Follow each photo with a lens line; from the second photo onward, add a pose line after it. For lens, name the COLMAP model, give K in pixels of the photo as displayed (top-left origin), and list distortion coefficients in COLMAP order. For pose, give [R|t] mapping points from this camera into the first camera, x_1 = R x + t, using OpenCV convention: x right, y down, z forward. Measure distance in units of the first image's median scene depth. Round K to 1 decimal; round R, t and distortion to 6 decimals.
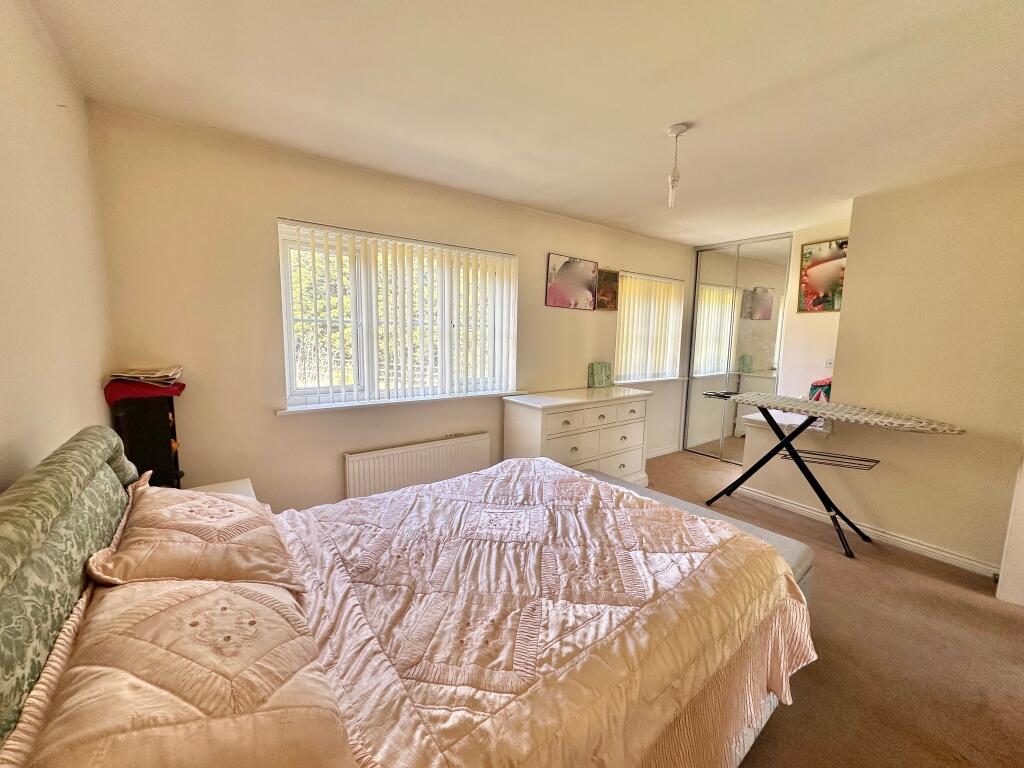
lens RADIAL K [[411.4, 0, 513.3], [0, 411.4, 392.8], [0, 0, 1]] dist [0.001137, 0.000055]
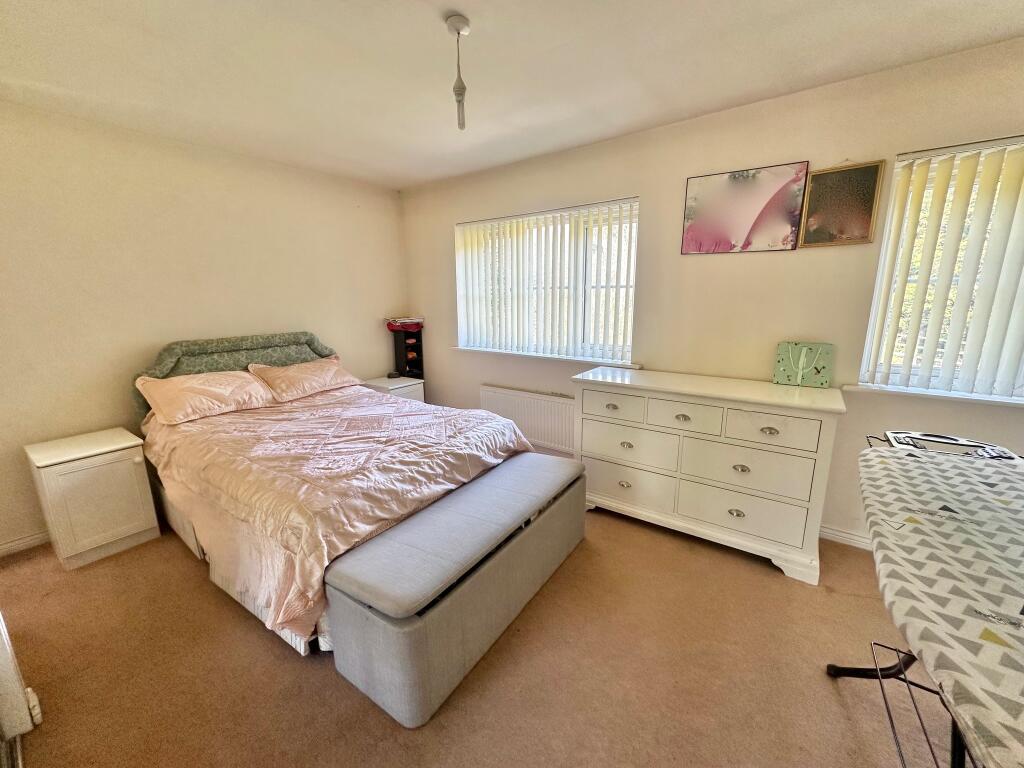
lens RADIAL K [[408.0, 0, 512.0], [0, 408.0, 384.0], [0, 0, 1]] dist [0.001931, 0.000182]
pose [[0.304812, 0.189002, -0.933471, 0.697402], [-0.113346, 0.980345, 0.161482, -0.068210], [0.945644, 0.056584, 0.320243, 0.489621]]
